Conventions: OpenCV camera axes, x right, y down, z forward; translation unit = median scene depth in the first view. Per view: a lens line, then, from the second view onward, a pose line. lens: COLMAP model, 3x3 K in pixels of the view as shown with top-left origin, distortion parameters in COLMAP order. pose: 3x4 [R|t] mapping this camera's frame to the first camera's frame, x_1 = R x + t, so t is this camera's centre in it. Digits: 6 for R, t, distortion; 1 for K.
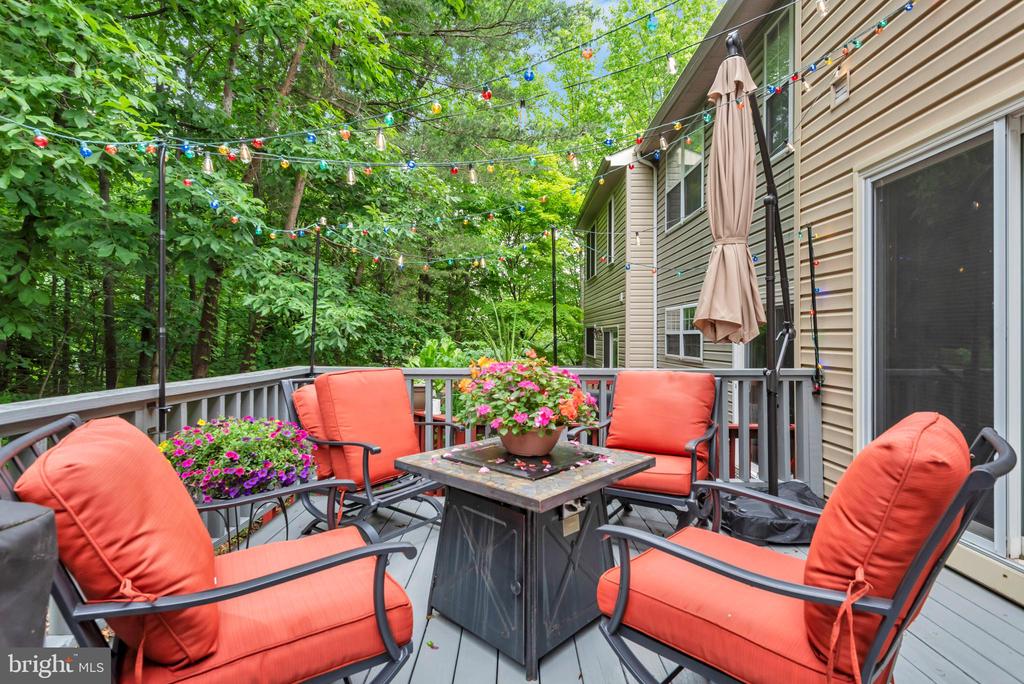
lens RADIAL K [[508.1, 0, 513.0], [0, 508.1, 337.4], [0, 0, 1]] dist [-0.000752, -0.002289]
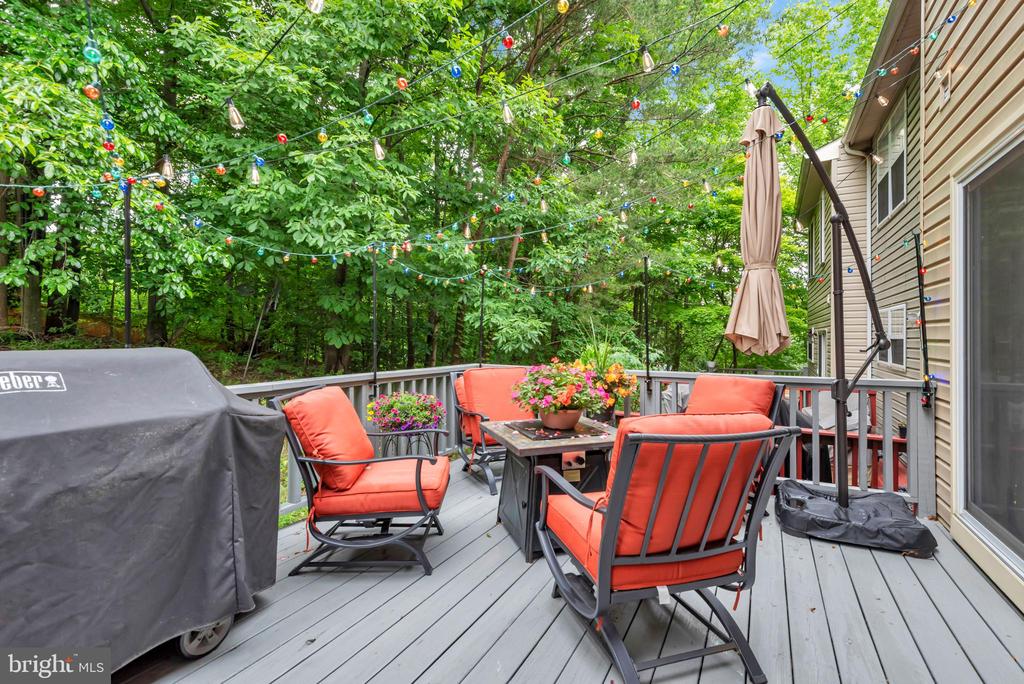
lens RADIAL K [[463.0, 0, 510.0], [0, 463.0, 344.1], [0, 0, 1]] dist [0.004458, -0.001723]
pose [[0.874017, 0.005397, -0.485866, 0.247383], [0.001680, 0.999899, 0.014128, -0.015660], [0.485893, -0.013165, 0.873919, -0.111152]]
